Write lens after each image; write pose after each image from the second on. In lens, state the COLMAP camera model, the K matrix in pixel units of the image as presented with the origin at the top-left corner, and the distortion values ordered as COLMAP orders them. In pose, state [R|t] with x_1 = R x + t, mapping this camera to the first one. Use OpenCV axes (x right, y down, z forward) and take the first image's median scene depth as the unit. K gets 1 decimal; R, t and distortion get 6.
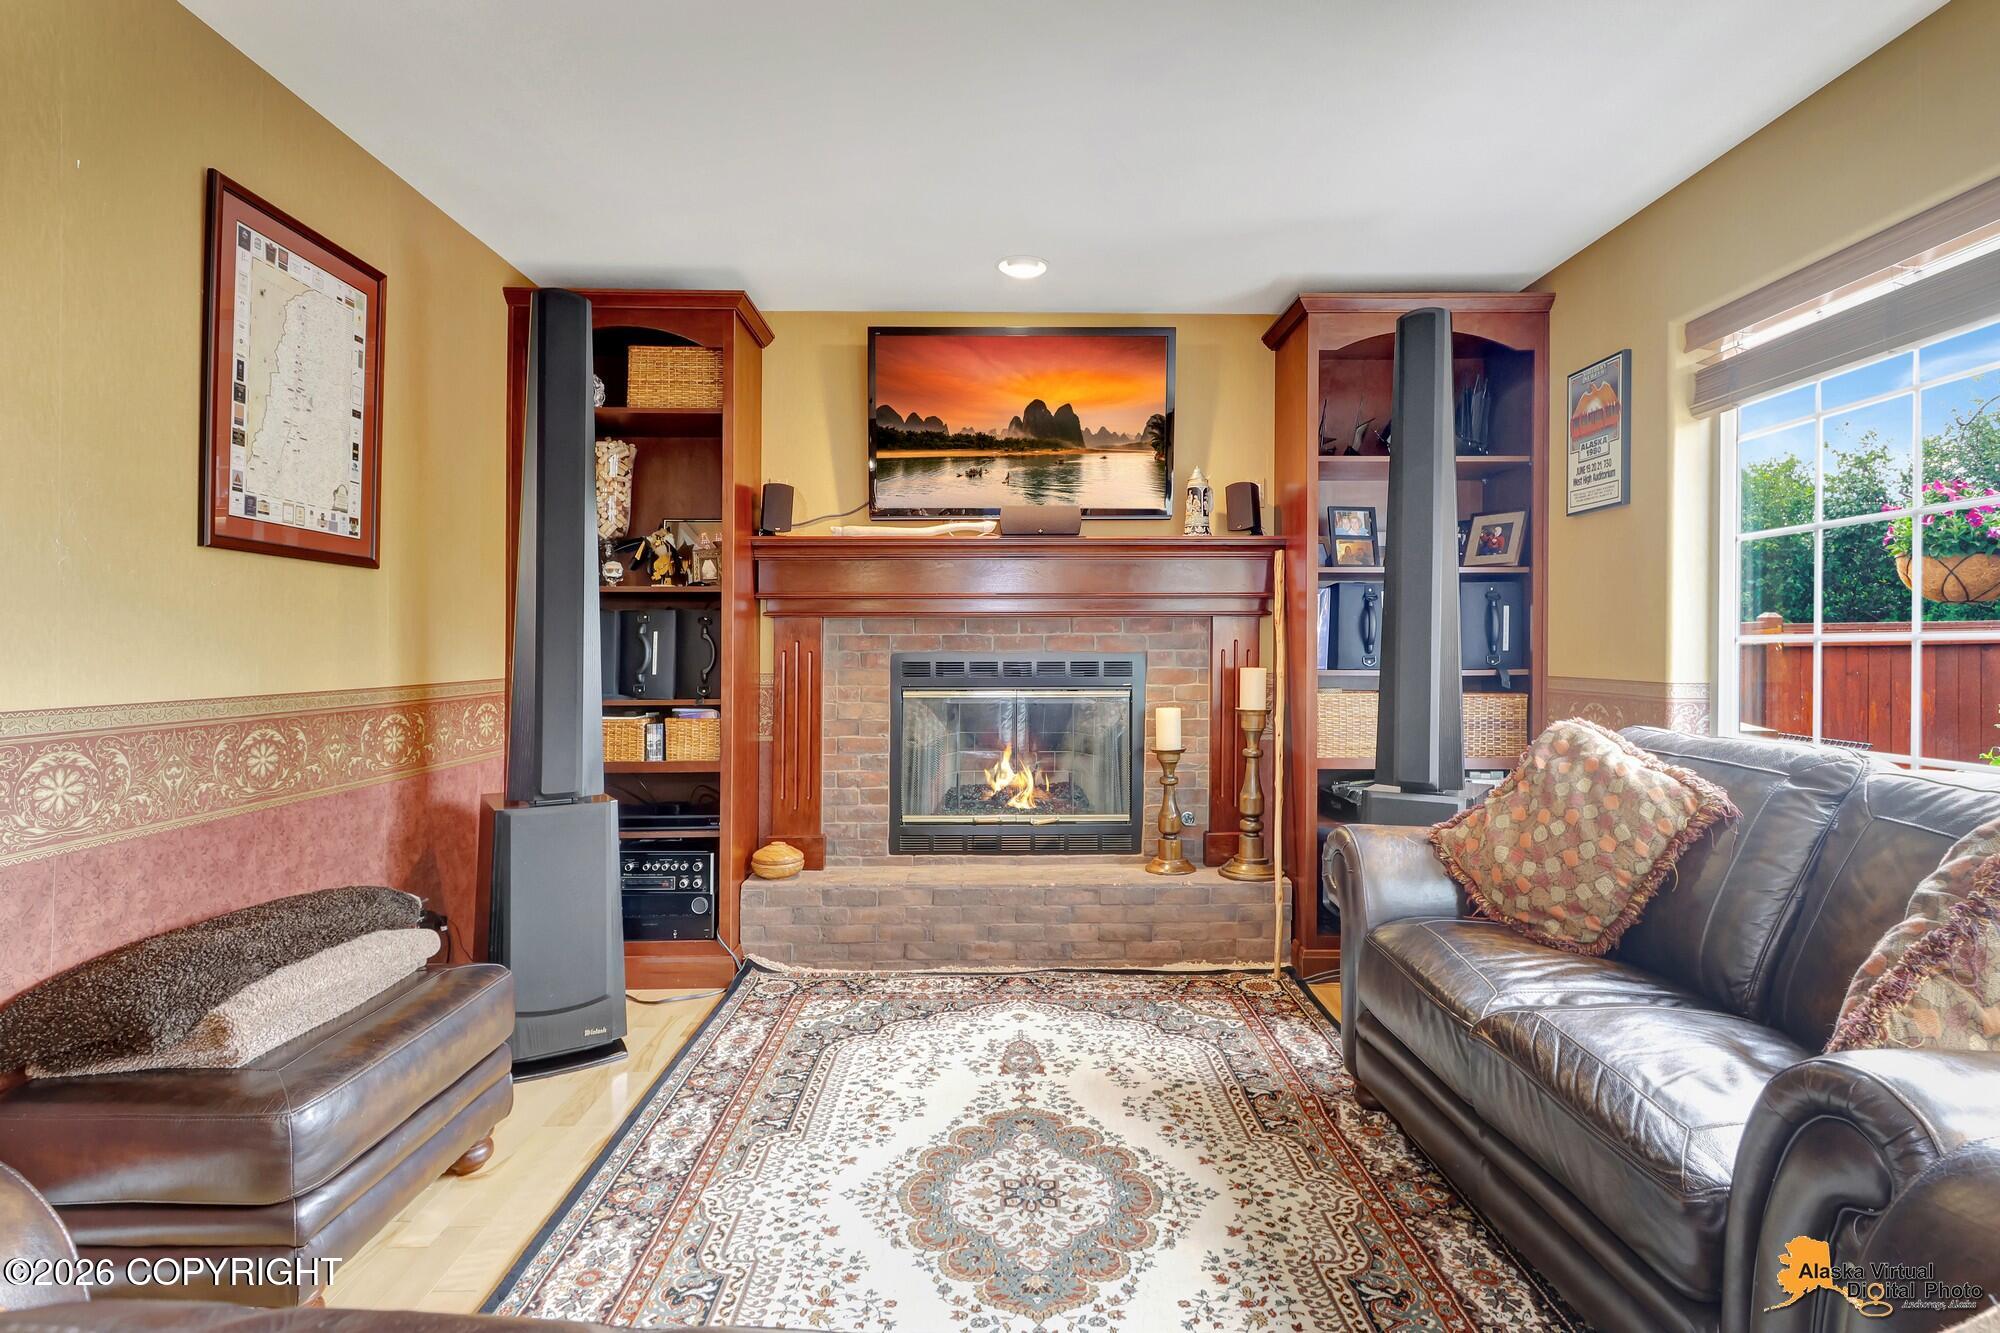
lens RADIAL K [[976.4, 0, 997.6], [0, 976.4, 655.3], [0, 0, 1]] dist [0.006353, -0.006460]
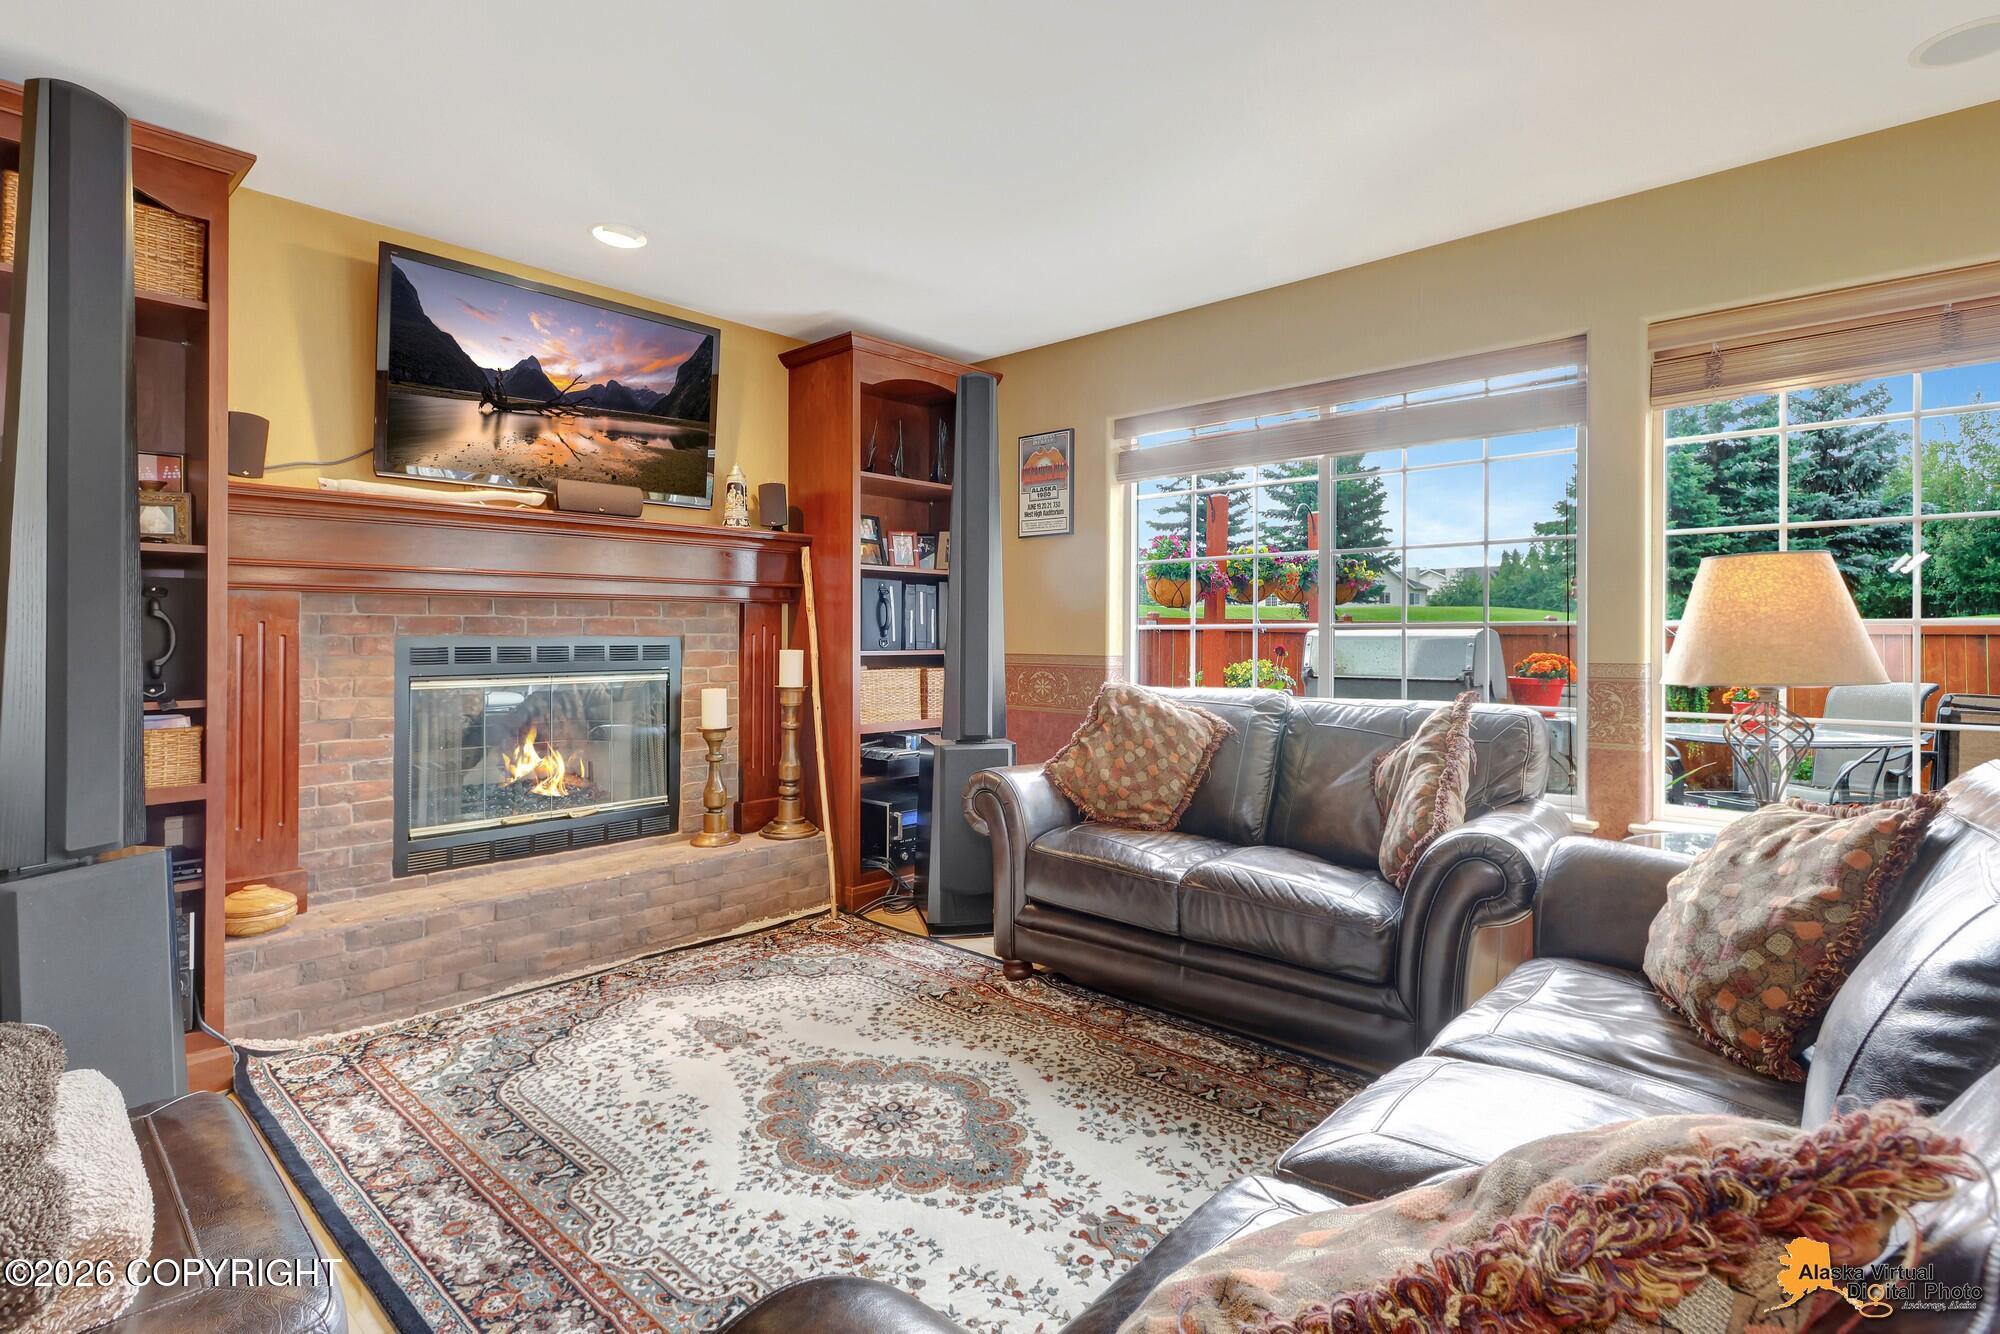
lens RADIAL K [[936.5, 0, 963.1], [0, 936.5, 638.2], [0, 0, 1]] dist [0.007008, -0.003731]
pose [[0.708714, -0.001850, 0.705494, -0.438717], [0.003209, 0.999995, -0.000601, 0.000991], [-0.705489, 0.002690, 0.708716, 0.116133]]
